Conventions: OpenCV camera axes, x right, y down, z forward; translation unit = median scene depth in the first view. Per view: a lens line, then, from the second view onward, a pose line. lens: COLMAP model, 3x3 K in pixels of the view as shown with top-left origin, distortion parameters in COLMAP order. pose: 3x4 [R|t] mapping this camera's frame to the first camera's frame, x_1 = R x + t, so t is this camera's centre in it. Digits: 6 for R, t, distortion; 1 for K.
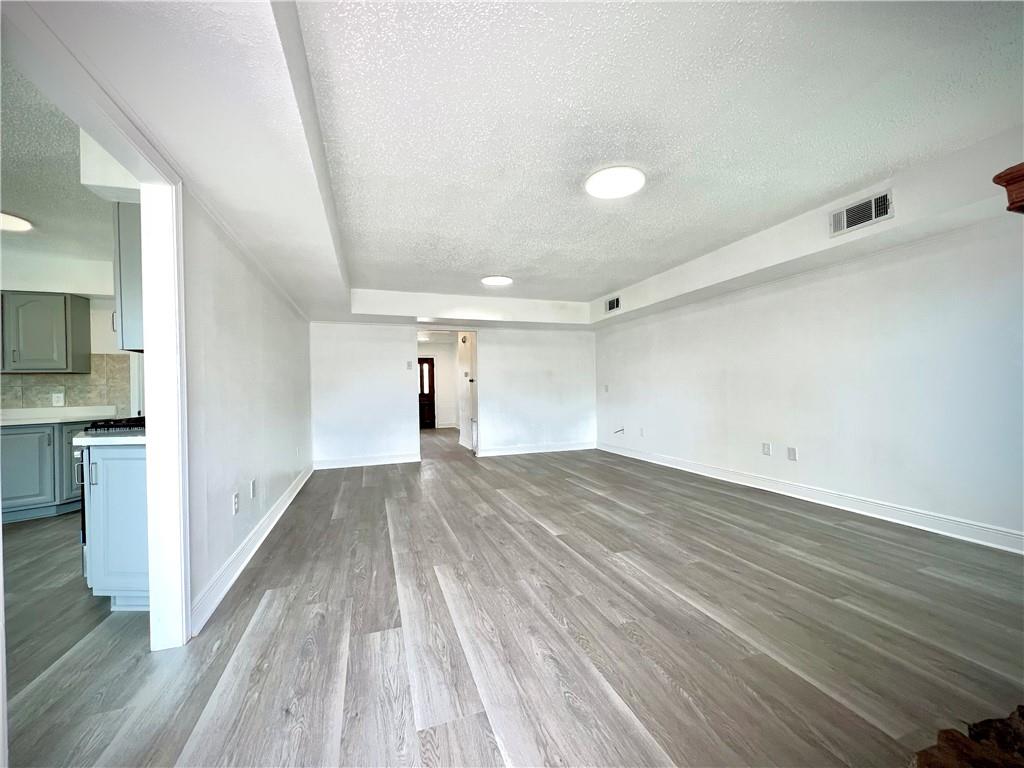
lens RADIAL K [[410.1, 0, 514.9], [0, 410.1, 387.0], [0, 0, 1]] dist [-0.000074, 0.000019]
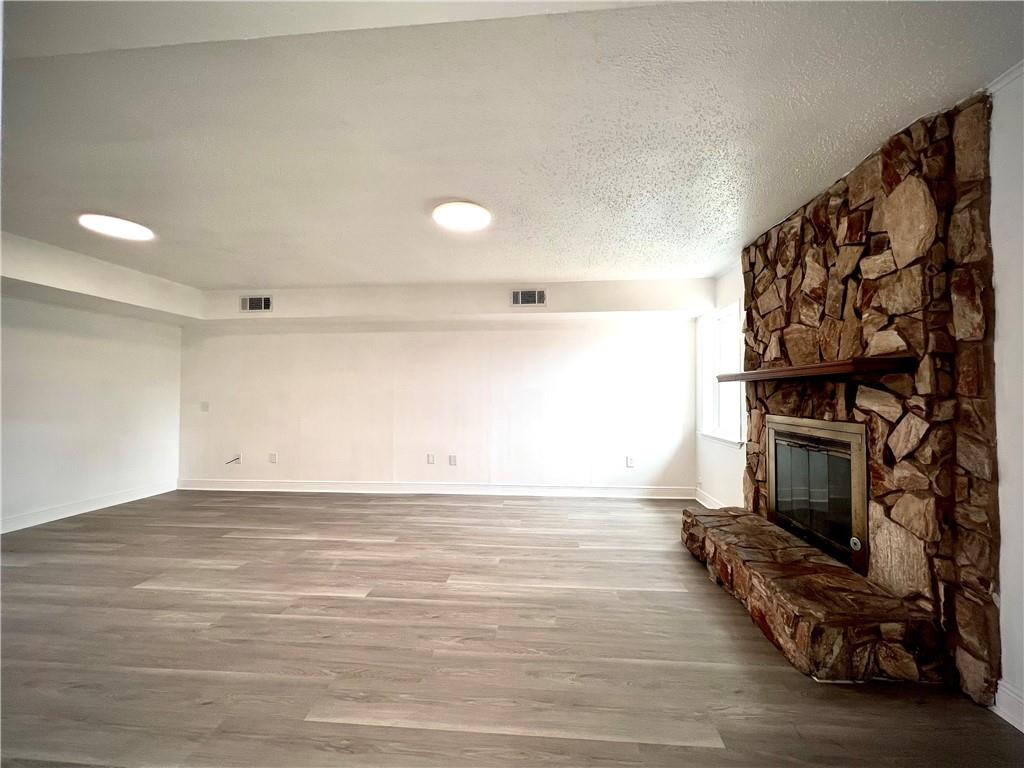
lens RADIAL K [[410.1, 0, 514.9], [0, 410.1, 387.0], [0, 0, 1]] dist [-0.000074, 0.000019]
pose [[0.410447, 0.036012, 0.911173, -0.477945], [-0.011458, 0.999345, -0.034335, -0.026205], [-0.911813, 0.003653, 0.410590, 0.349704]]
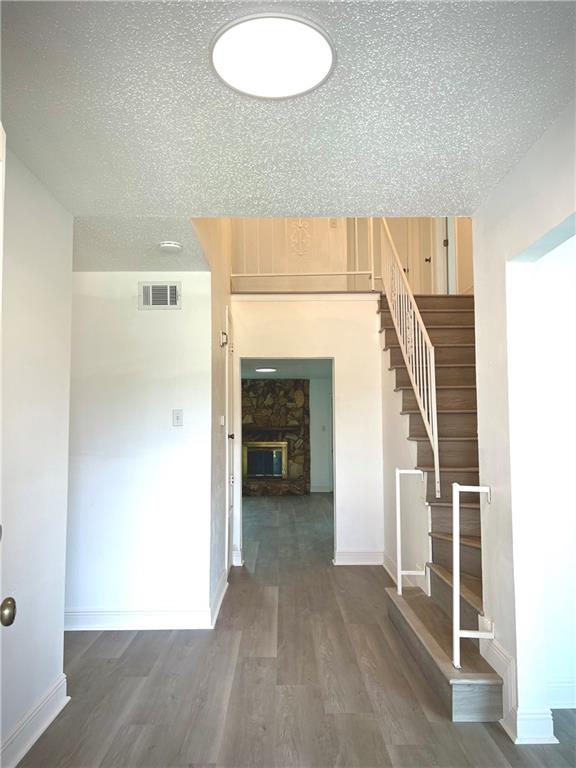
lens RADIAL K [[580.7, 0, 288.0], [0, 580.7, 384.0], [0, 0, 1]] dist [0.000878, 0.000123]
pose [[-0.946630, 0.050367, 0.318364, -0.882129], [0.022453, 0.995620, -0.090751, -0.028149], [-0.321540, -0.078759, -0.943615, 3.581614]]
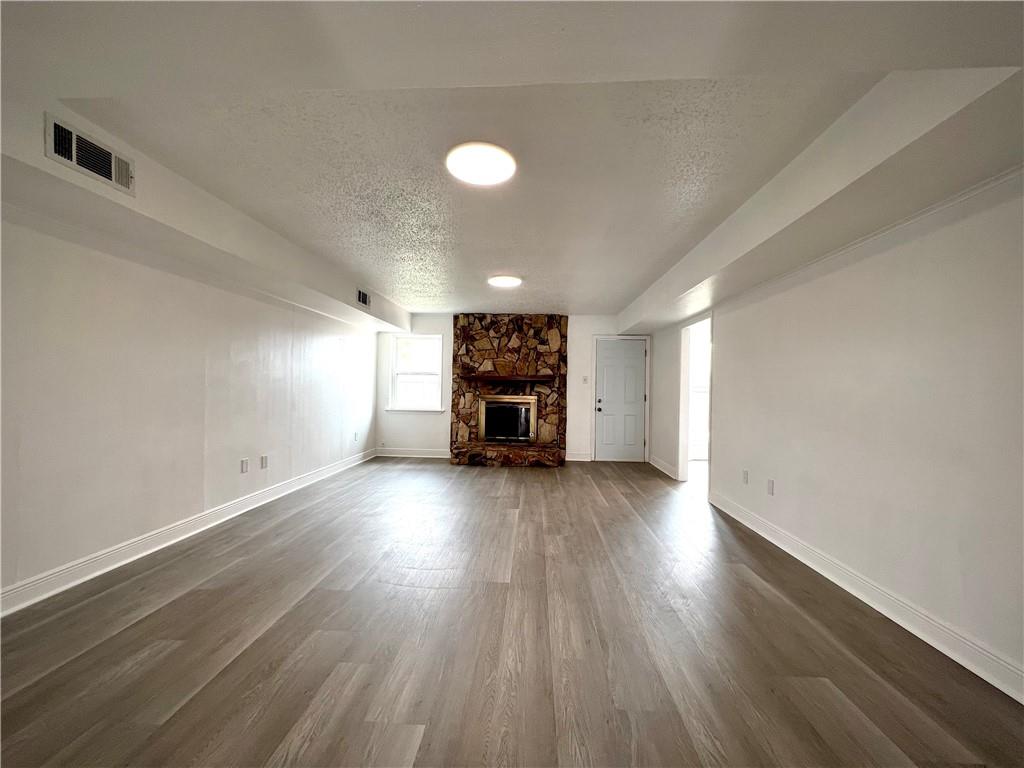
lens RADIAL K [[405.5, 0, 512.7], [0, 405.5, 396.3], [0, 0, 1]] dist [0.000308, 0.000084]
pose [[-0.922947, -0.003553, 0.384910, -0.348174], [0.000210, 0.999953, 0.009733, -0.015702], [-0.384927, 0.009064, -0.922903, 1.979919]]
